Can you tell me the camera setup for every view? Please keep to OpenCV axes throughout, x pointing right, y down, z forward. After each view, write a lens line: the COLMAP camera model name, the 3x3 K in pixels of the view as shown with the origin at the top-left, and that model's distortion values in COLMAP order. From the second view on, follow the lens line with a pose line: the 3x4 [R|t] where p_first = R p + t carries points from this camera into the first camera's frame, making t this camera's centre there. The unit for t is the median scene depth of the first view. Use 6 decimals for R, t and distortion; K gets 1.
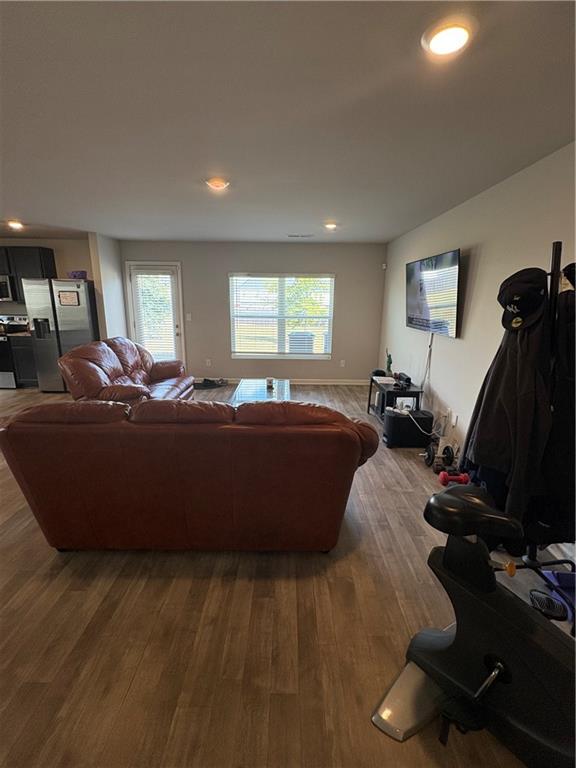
lens RADIAL K [[343.1, 0, 288.4], [0, 343.1, 390.5], [0, 0, 1]] dist [0.018546, -0.000697]
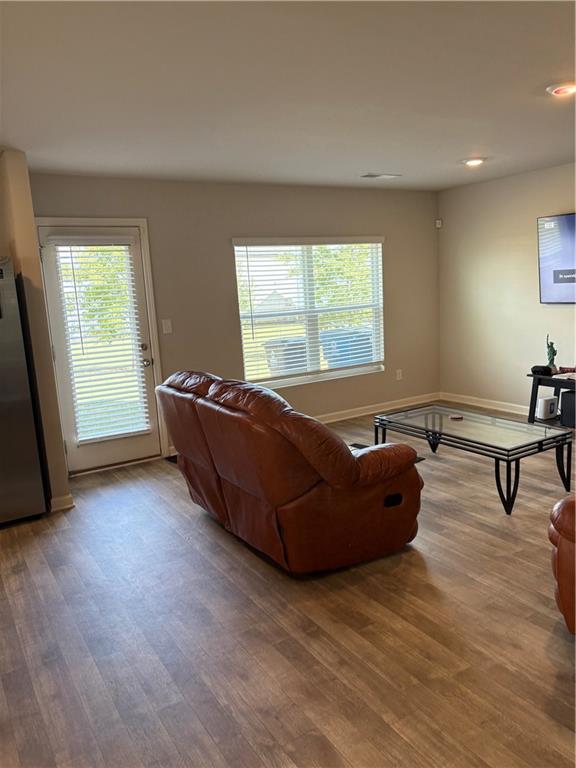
lens RADIAL K [[576.7, 0, 291.3], [0, 576.7, 387.1], [0, 0, 1]] dist [0.023675, -0.031238]
pose [[0.846997, -0.149999, 0.509996, -0.600749], [0.190788, 0.981224, -0.028263, -0.070021], [-0.496181, 0.121239, 0.859712, 0.204896]]
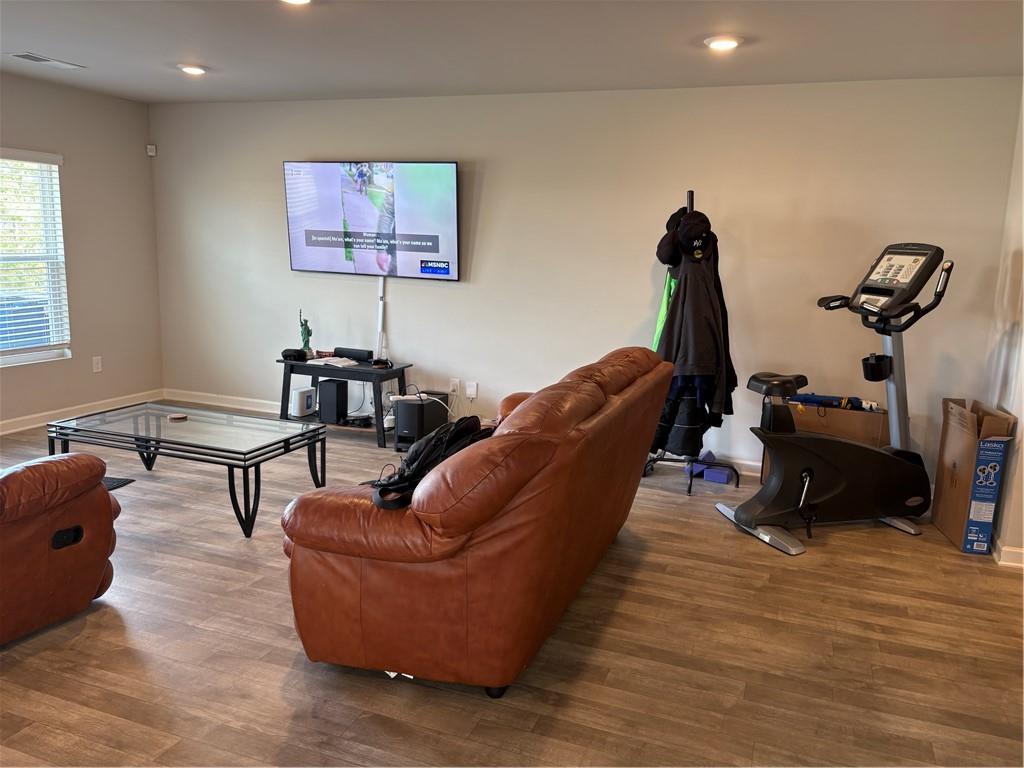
lens RADIAL K [[768.9, 0, 512.6], [0, 768.9, 383.5], [0, 0, 1]] dist [0.023675, -0.031238]
pose [[0.349982, -0.165434, 0.922033, -0.590409], [0.197151, 0.975245, 0.100148, -0.040377], [-0.915775, 0.146729, 0.373934, 0.170188]]
